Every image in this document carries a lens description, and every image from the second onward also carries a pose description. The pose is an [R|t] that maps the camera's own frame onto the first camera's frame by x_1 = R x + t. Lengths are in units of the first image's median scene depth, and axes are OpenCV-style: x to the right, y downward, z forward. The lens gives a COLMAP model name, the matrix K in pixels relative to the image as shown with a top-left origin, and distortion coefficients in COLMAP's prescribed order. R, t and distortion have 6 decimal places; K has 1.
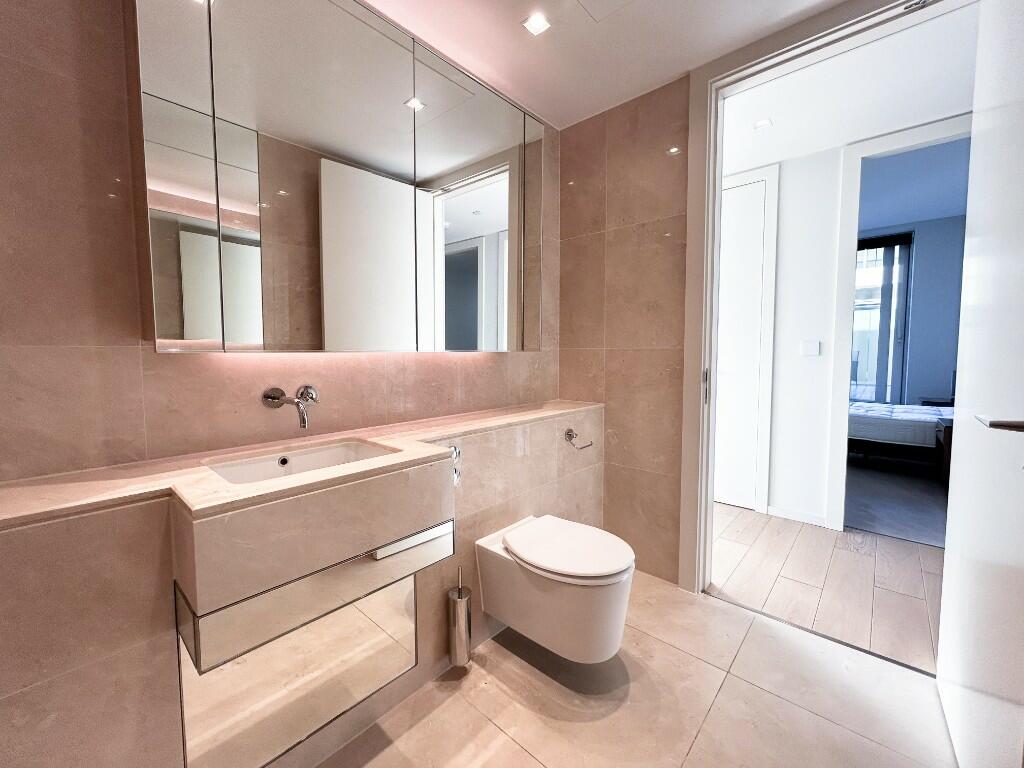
lens RADIAL K [[418.8, 0, 505.9], [0, 418.8, 383.1], [0, 0, 1]] dist [0.001382, -0.000125]
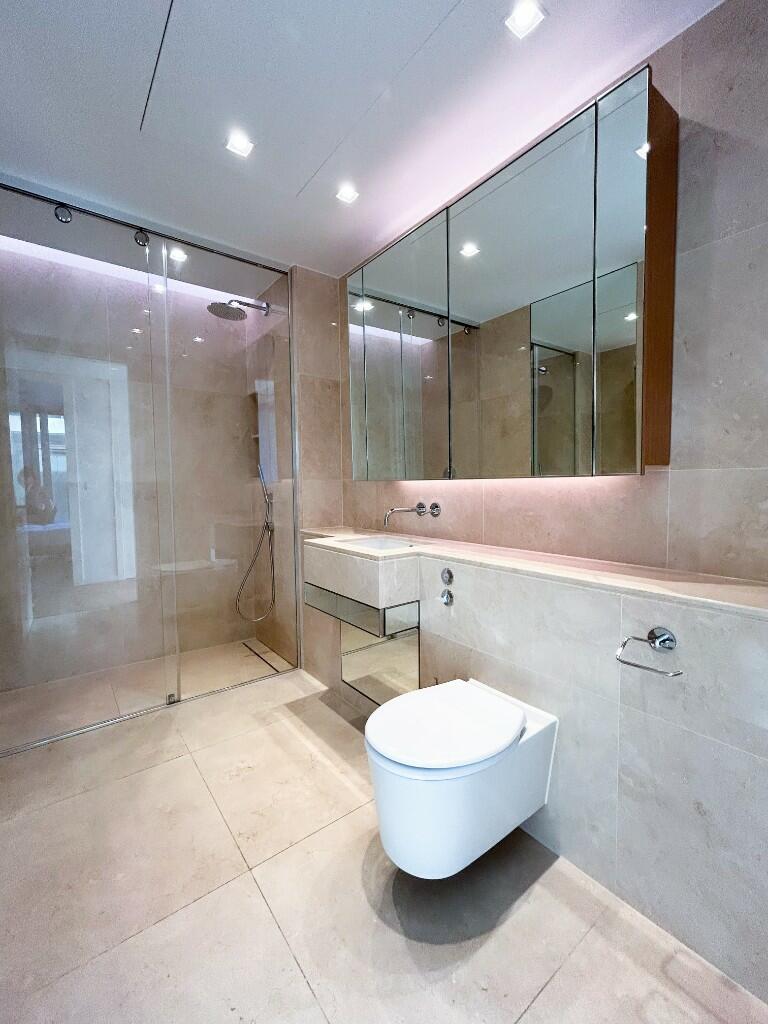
lens RADIAL K [[418.8, 0, 378.7], [0, 418.8, 504.0], [0, 0, 1]] dist [0.001382, -0.000125]
pose [[-0.180560, 0.058340, -0.981832, 0.987353], [-0.052825, 0.996223, 0.068910, -0.080428], [0.982144, 0.064308, -0.176796, 1.051001]]
